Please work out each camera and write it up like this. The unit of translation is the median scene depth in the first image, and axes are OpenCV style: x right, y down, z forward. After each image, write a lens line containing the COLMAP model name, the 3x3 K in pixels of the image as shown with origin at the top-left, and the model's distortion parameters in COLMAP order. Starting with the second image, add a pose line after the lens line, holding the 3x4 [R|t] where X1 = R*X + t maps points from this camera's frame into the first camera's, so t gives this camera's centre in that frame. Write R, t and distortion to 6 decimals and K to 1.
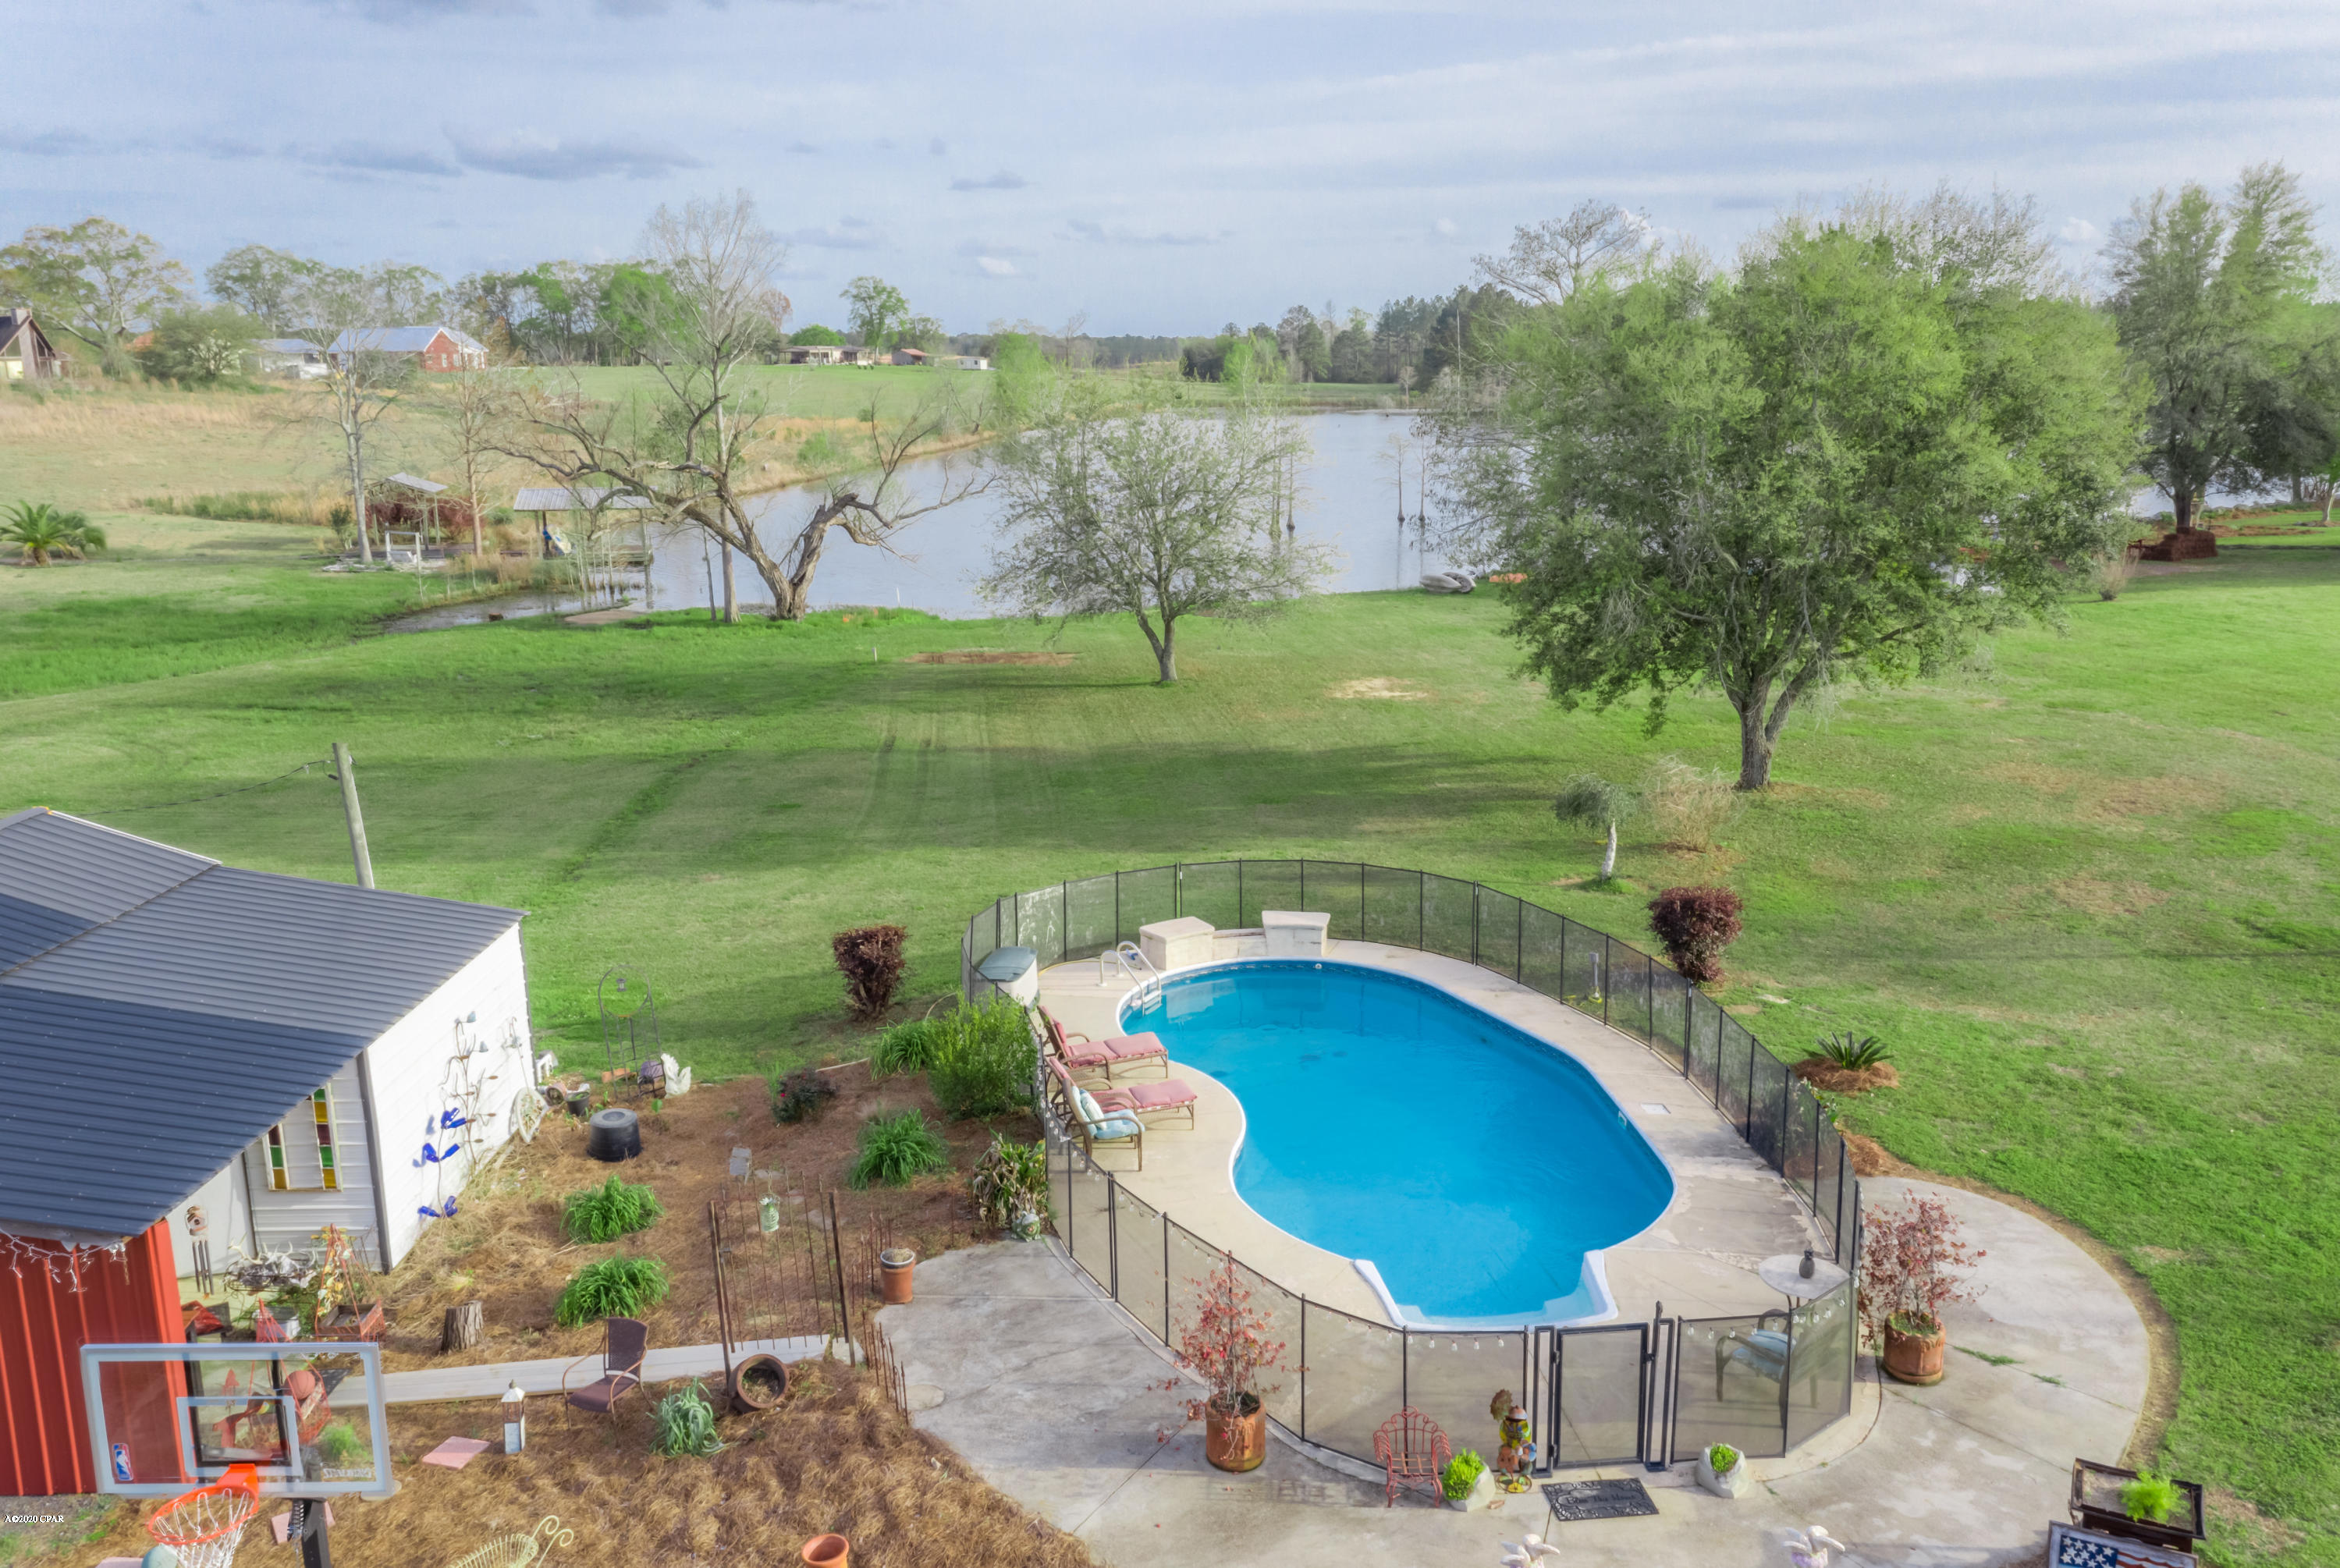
lens RADIAL K [[1939.2, 0, 1170.0], [0, 1939.2, 784.0], [0, 0, 1]] dist [0.013366, 0.003164]
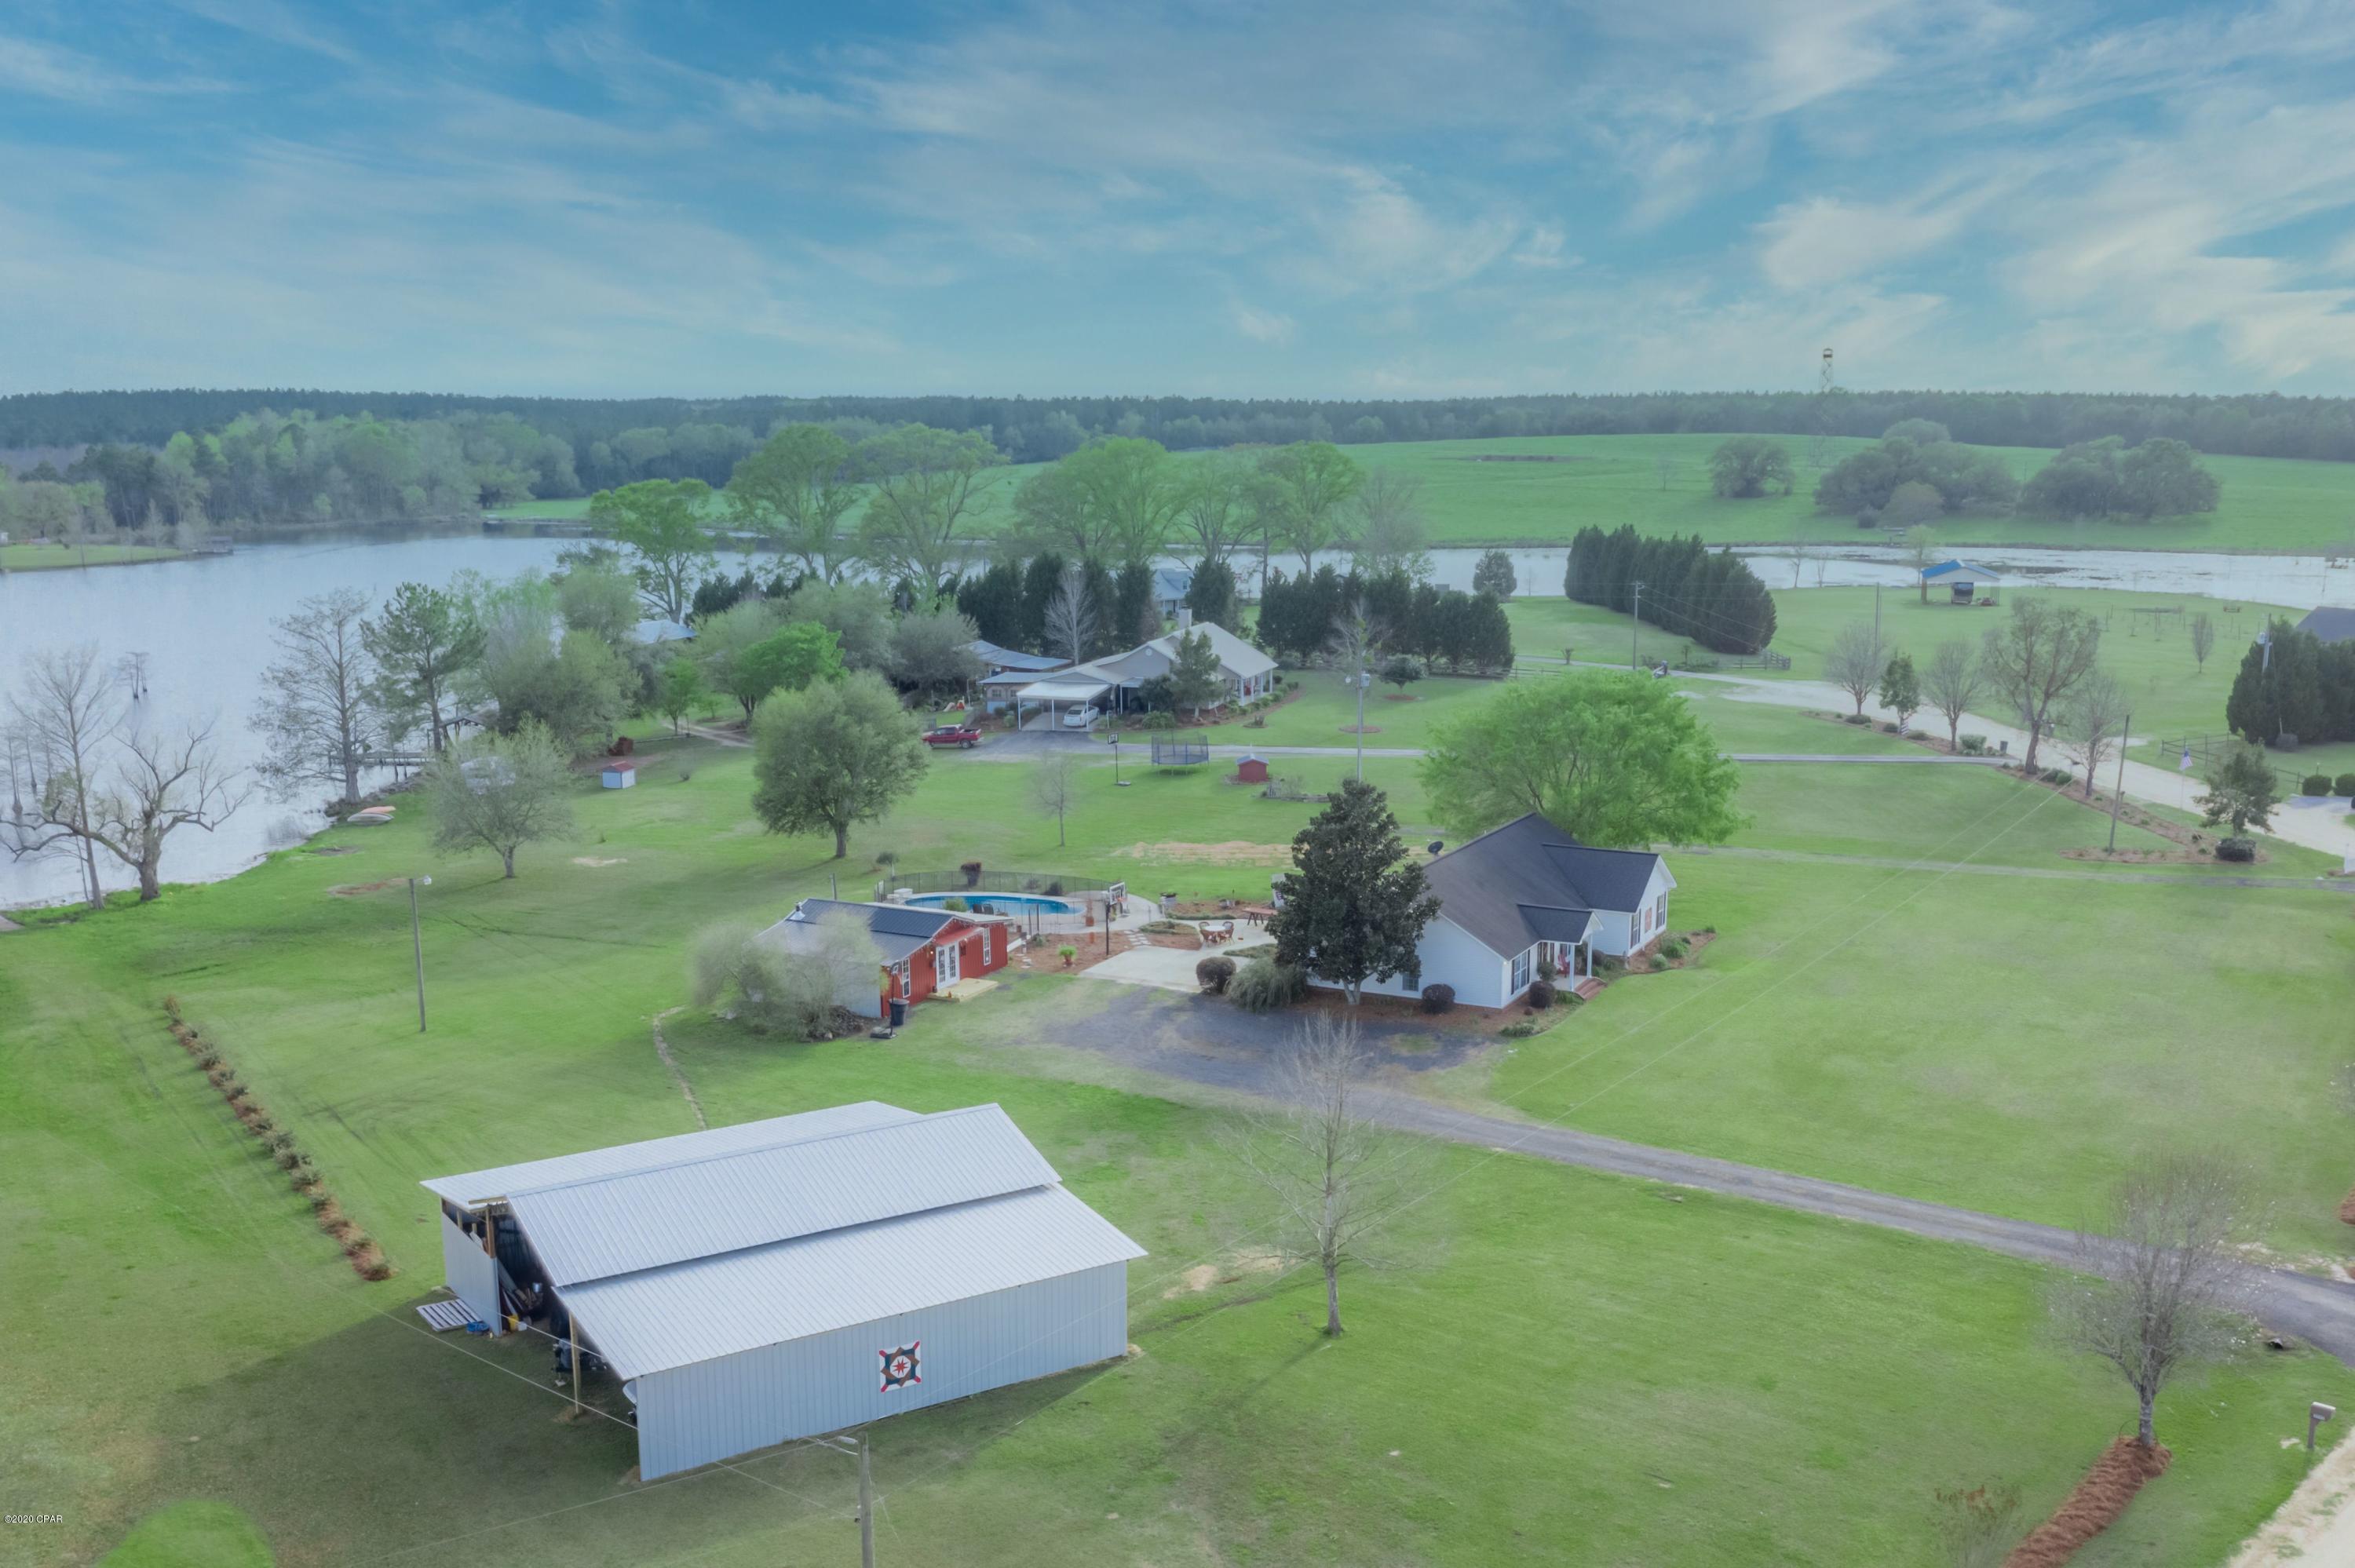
lens RADIAL K [[2162.5, 0, 1177.5], [0, 2162.5, 784.0], [0, 0, 1]] dist [-0.001774, -0.002015]
pose [[0.502725, -0.149819, 0.851365, -0.322241], [0.203374, 0.977721, 0.051963, -0.024581], [-0.840182, 0.147022, 0.521994, -0.172023]]
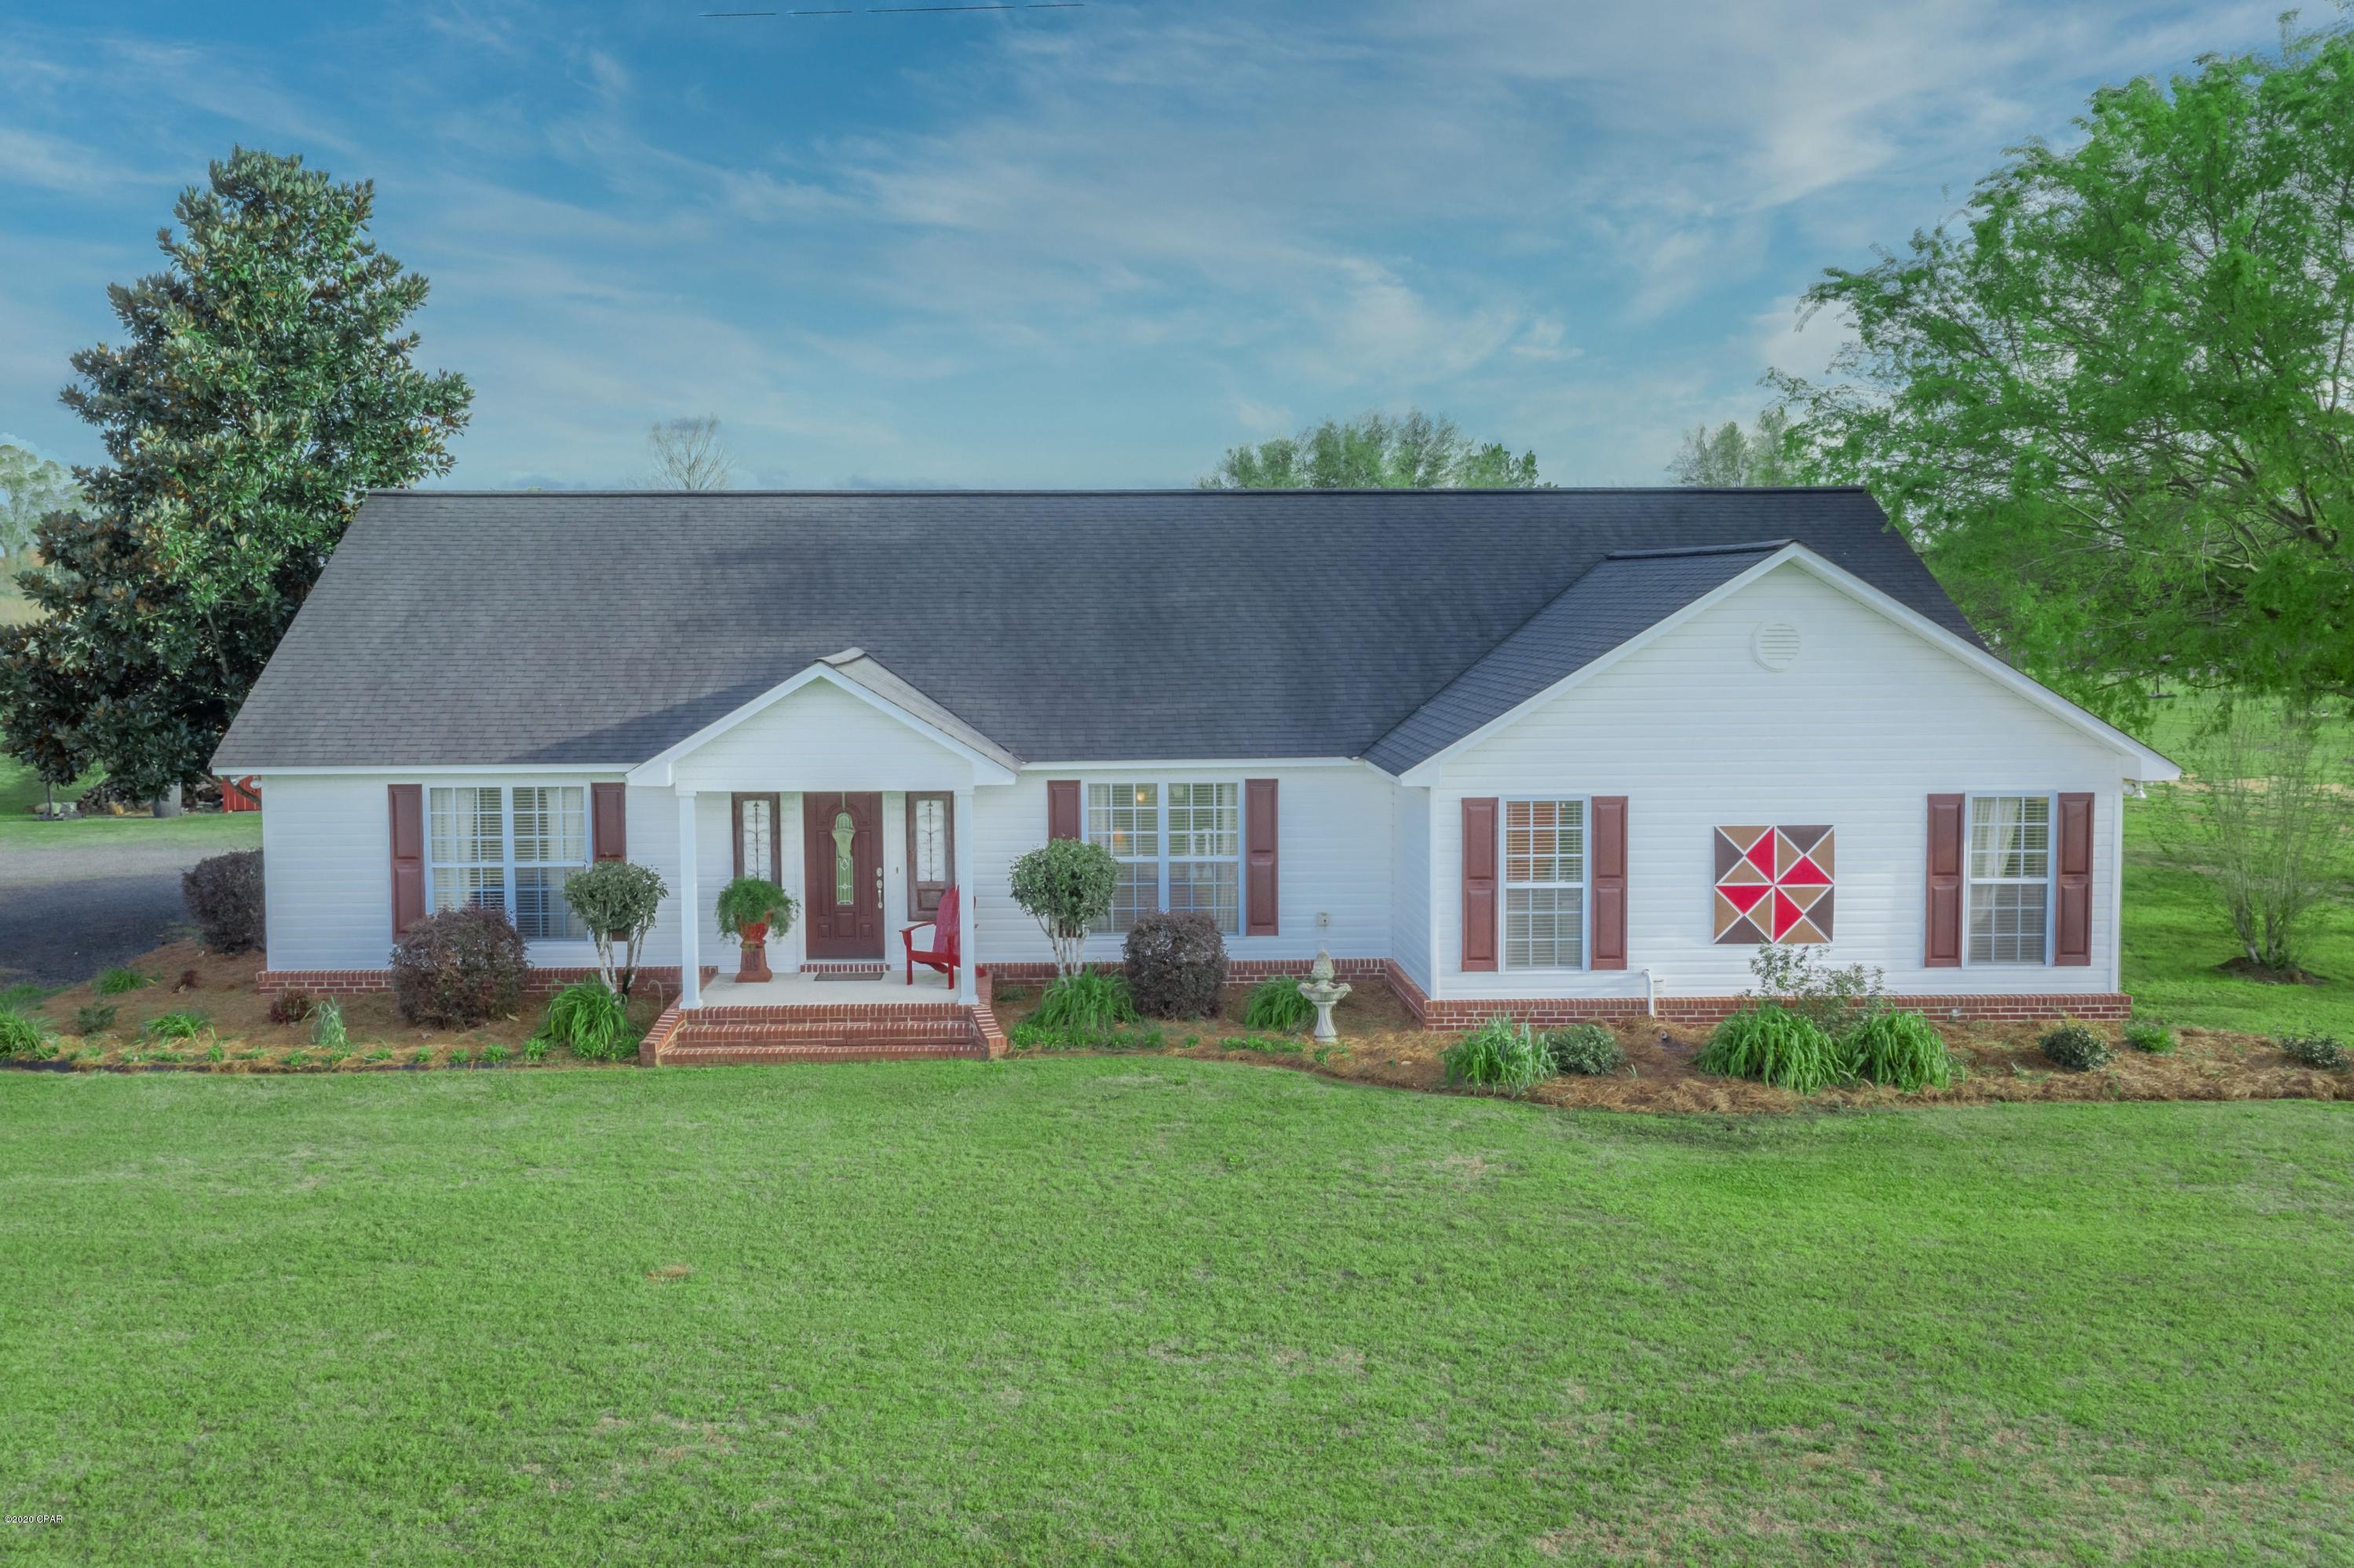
lens RADIAL K [[1922.6, 0, 1094.2], [0, 1922.6, 784.3], [0, 0, 1]] dist [0.032748, -0.002127]
pose [[0.998718, -0.002745, 0.050537, -0.001407], [0.009296, 0.991489, -0.129856, 0.037655], [-0.049750, 0.130160, 0.990244, -0.107602]]
